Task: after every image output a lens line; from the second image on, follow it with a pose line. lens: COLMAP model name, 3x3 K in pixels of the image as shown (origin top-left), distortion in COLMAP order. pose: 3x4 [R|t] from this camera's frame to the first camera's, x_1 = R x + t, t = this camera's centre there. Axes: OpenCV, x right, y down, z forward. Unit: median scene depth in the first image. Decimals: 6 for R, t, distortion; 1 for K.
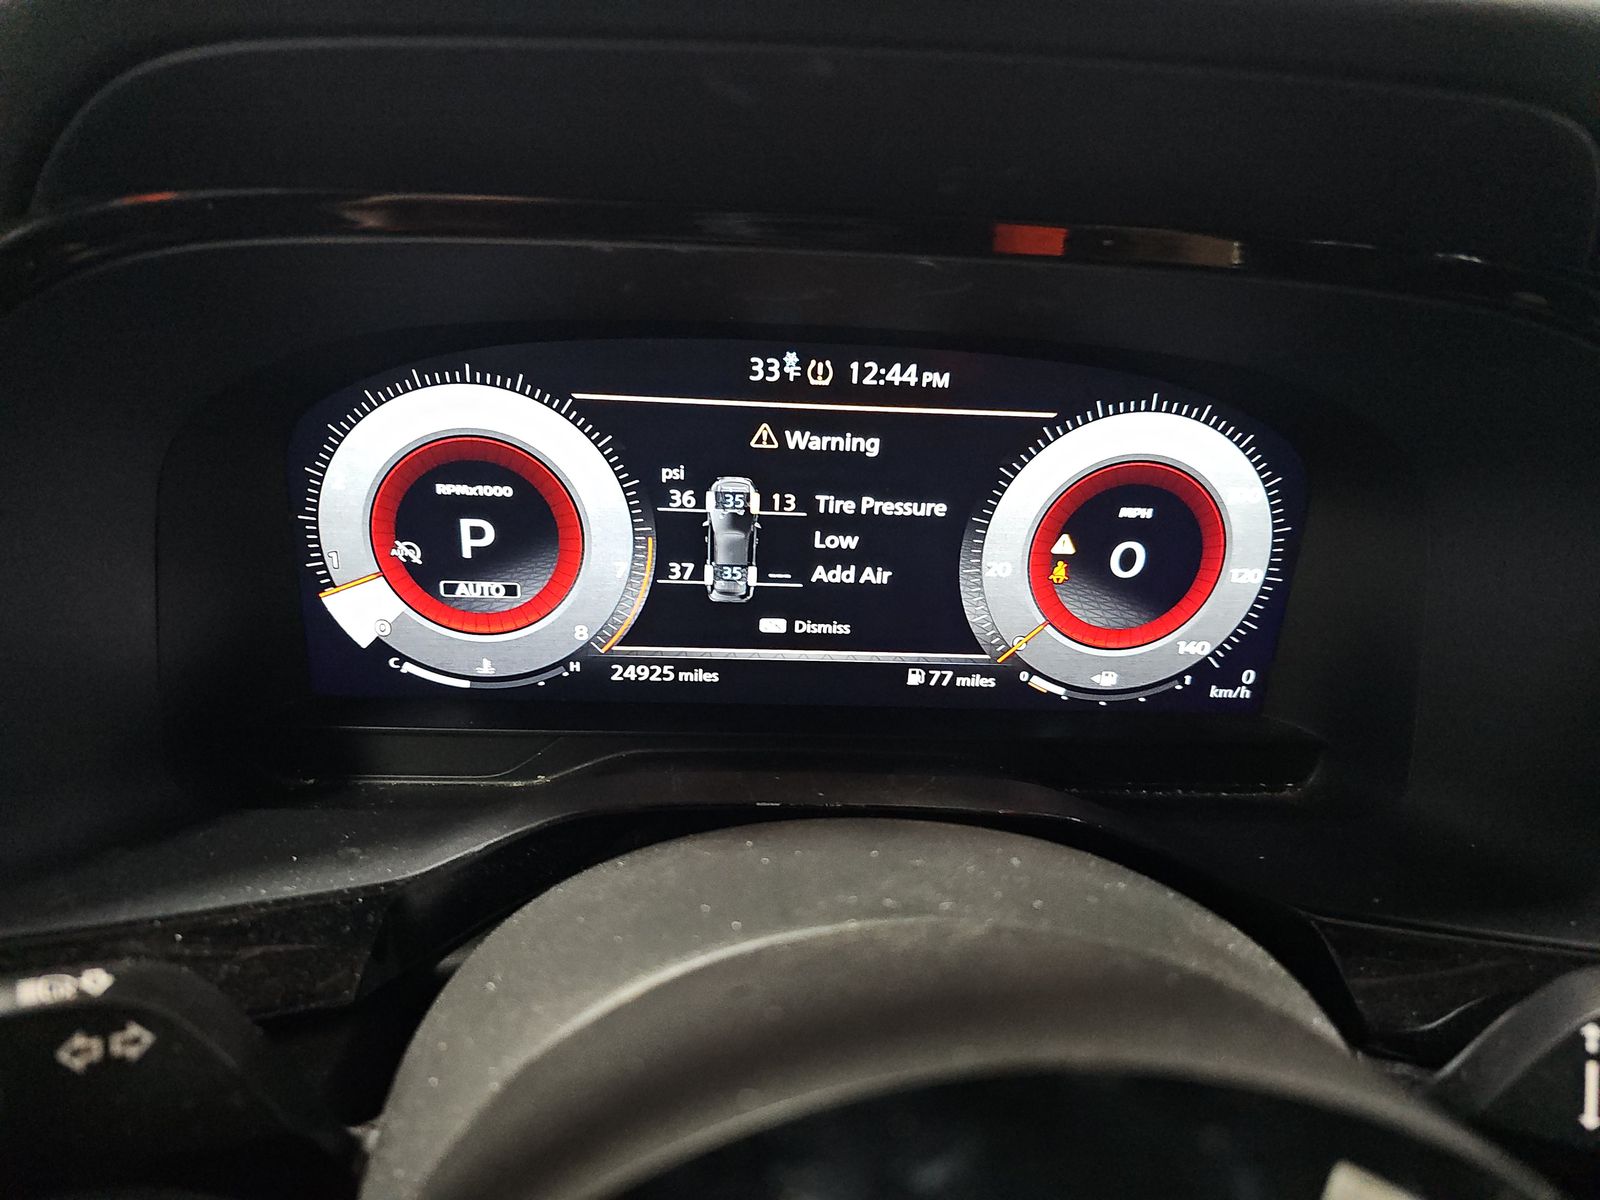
lens RADIAL K [[1057.6, 0, 834.2], [0, 1057.6, 601.9], [0, 0, 1]] dist [0.005564, 0.000060]
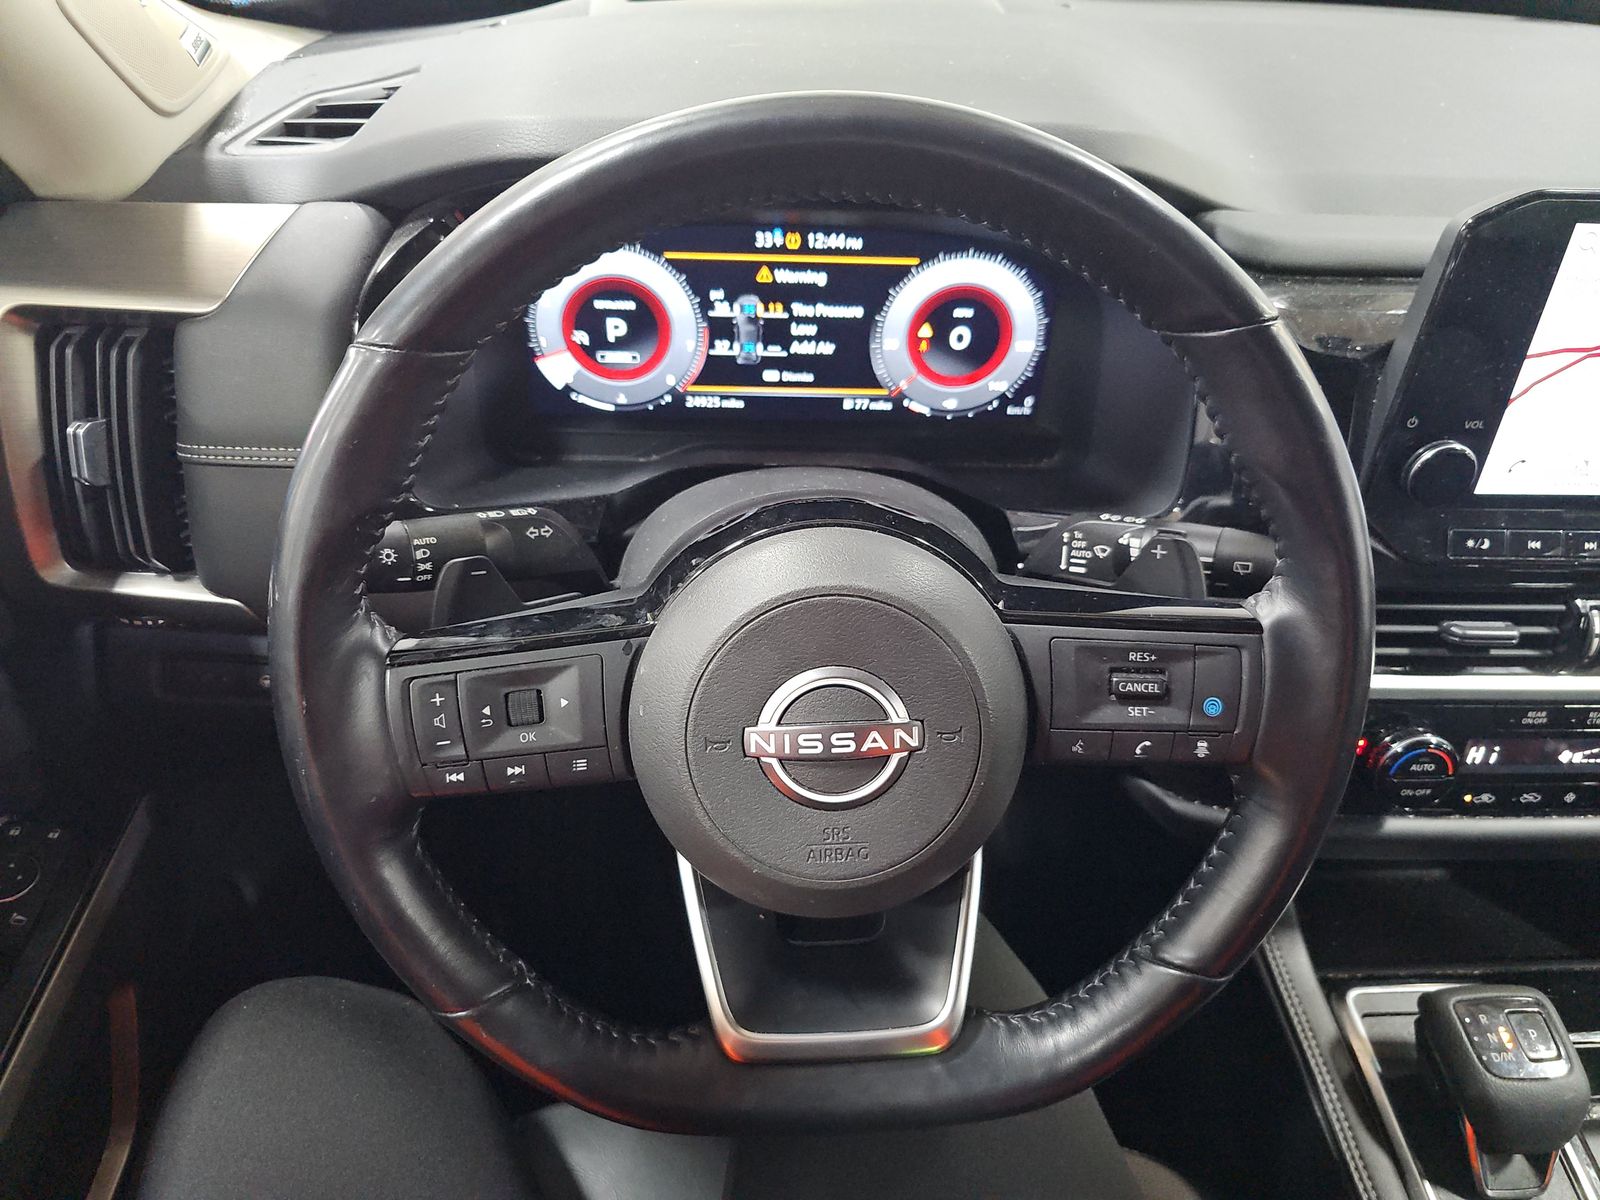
lens RADIAL K [[1057.6, 0, 834.2], [0, 1057.6, 601.9], [0, 0, 1]] dist [0.005564, 0.000060]
pose [[0.999982, -0.005801, -0.001465, 0.056545], [0.005983, 0.970510, 0.240987, -0.041277], [0.000024, -0.240991, 0.970527, -0.953024]]
